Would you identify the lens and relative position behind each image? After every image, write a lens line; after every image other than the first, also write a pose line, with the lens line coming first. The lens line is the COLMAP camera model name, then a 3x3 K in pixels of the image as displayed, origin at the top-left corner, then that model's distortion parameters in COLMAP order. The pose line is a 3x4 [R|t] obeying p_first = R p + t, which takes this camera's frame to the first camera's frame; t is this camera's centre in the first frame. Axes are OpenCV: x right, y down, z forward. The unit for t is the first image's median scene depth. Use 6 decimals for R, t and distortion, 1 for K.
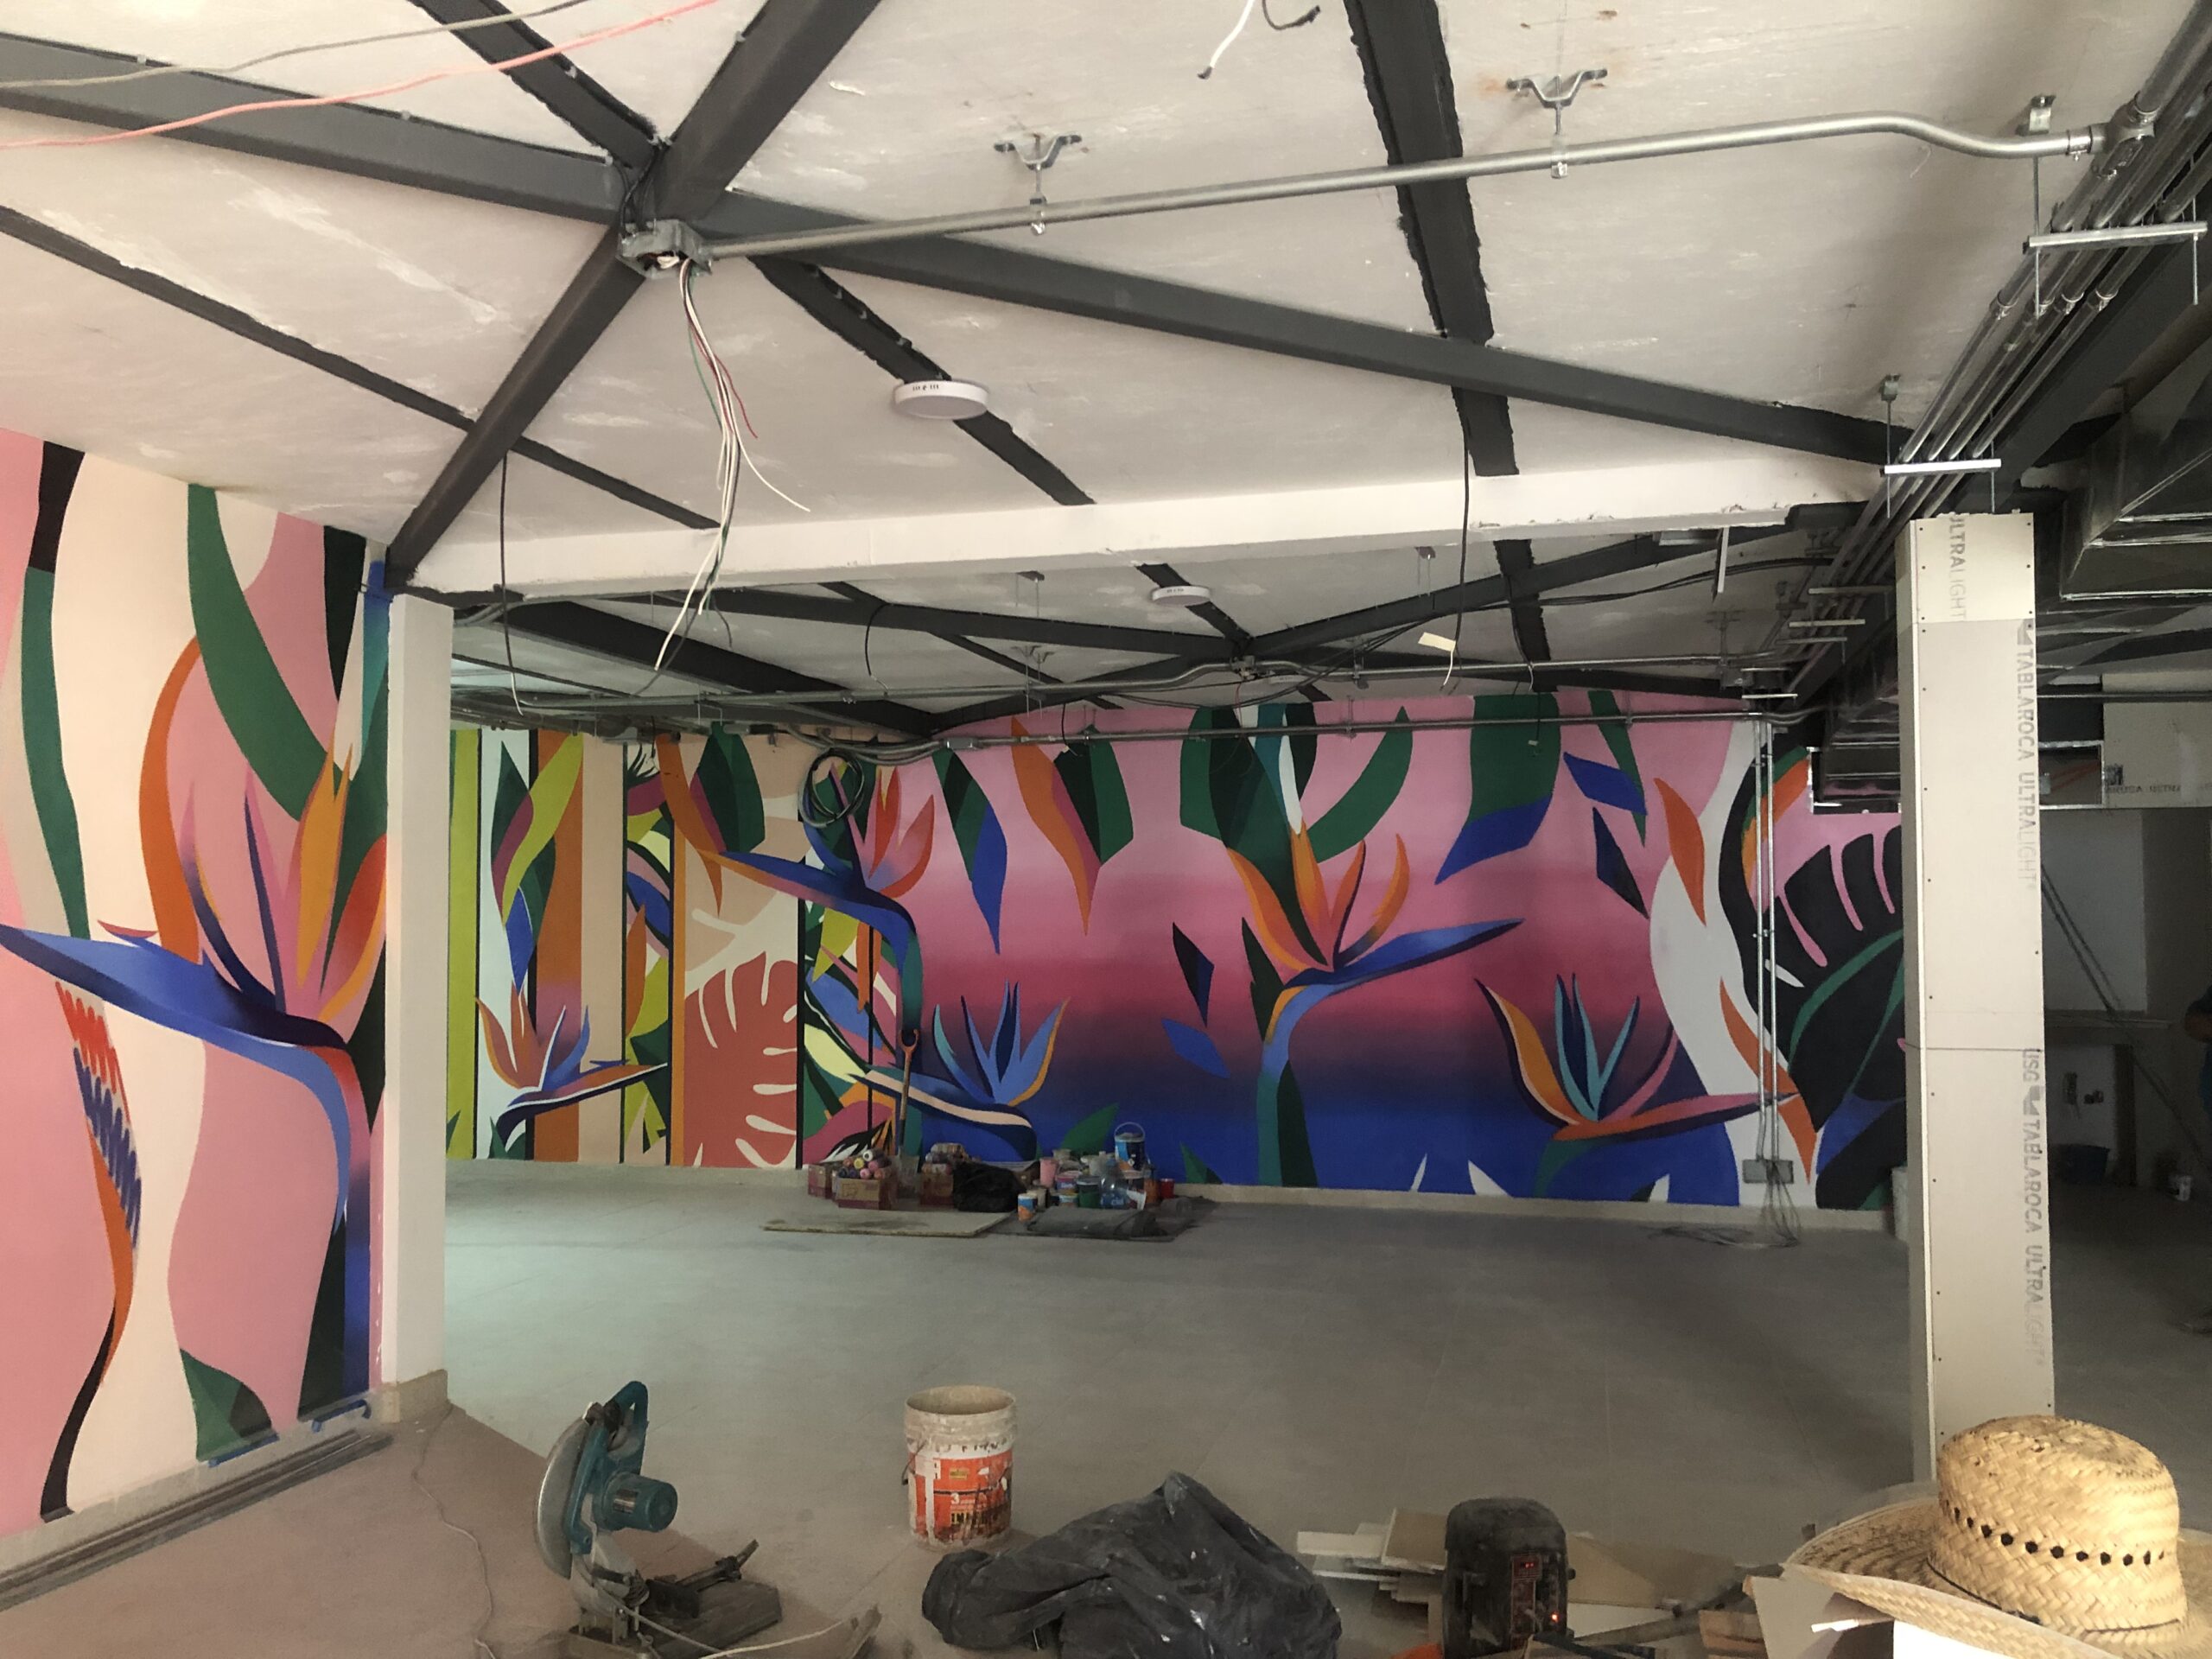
lens RADIAL K [[1788.4, 0, 1099.6], [0, 1788.4, 828.5], [0, 0, 1]] dist [0.046545, -0.037202]
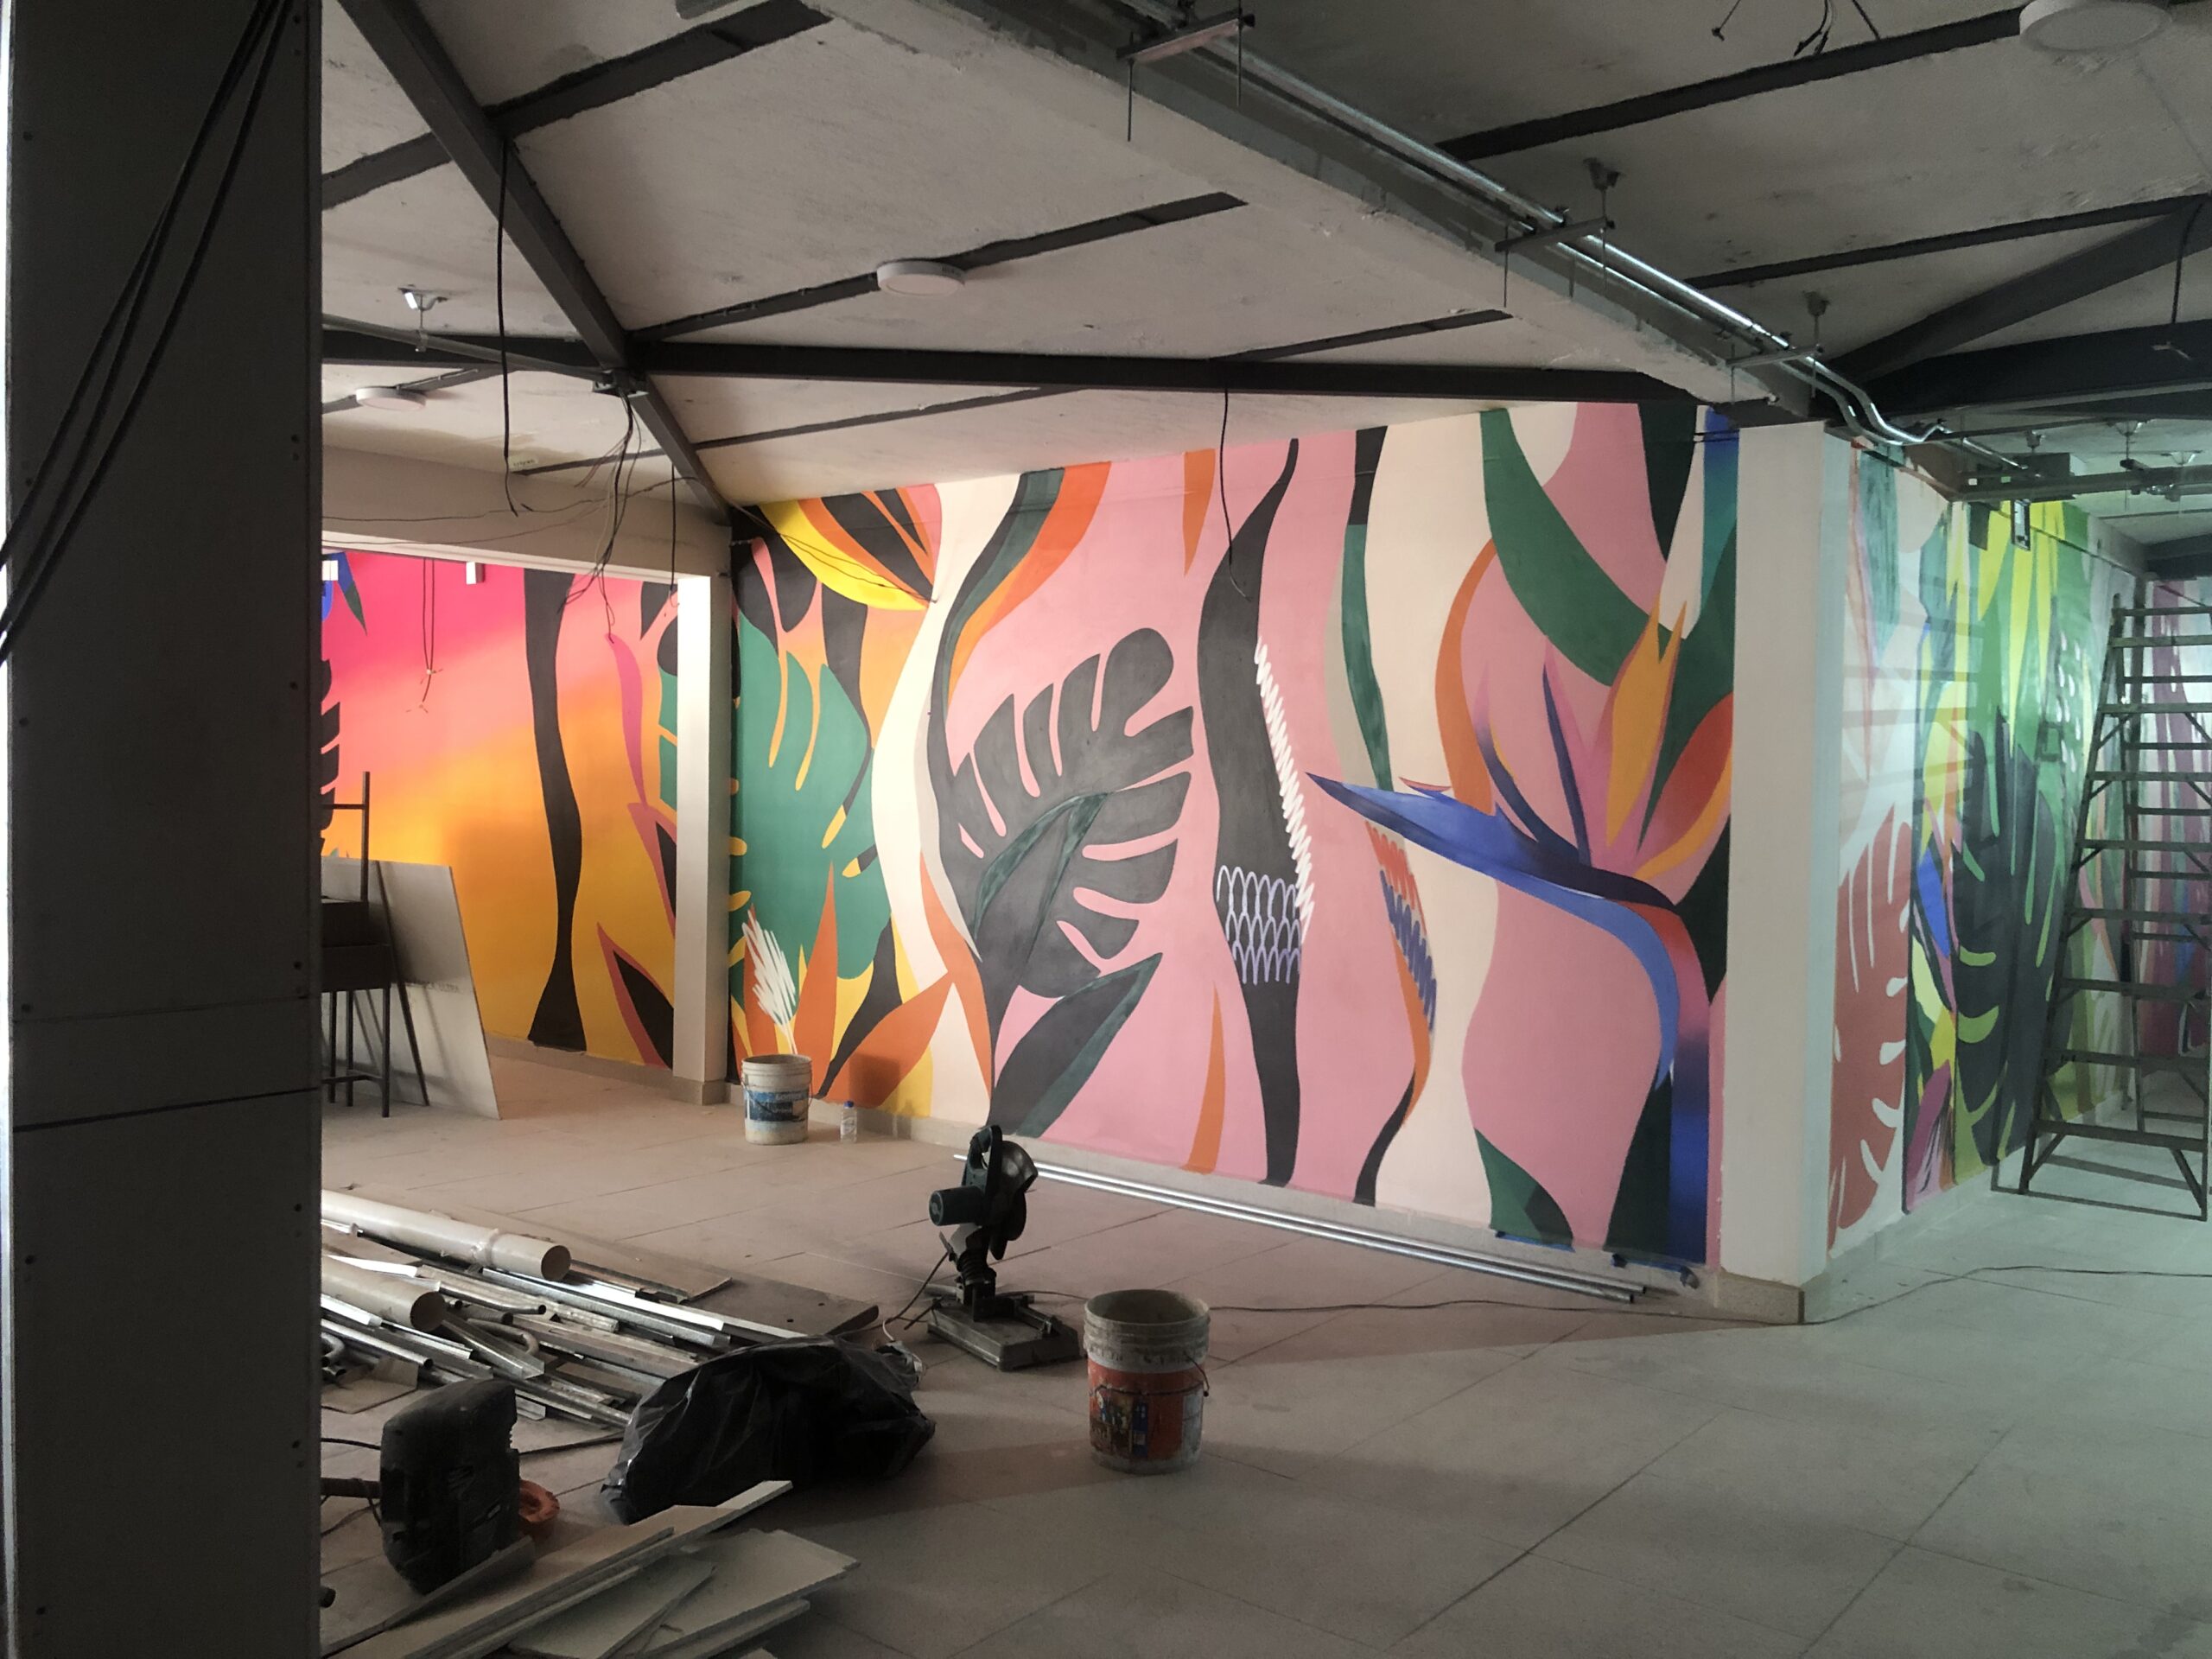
lens RADIAL K [[1788.4, 0, 1117.0], [0, 1788.4, 834.8], [0, 0, 1]] dist [0.046545, -0.037202]
pose [[-0.419092, 0.026360, -0.907561, 0.847836], [0.030260, 0.999429, 0.015055, 0.078120], [0.907439, -0.021153, -0.419651, 1.587027]]
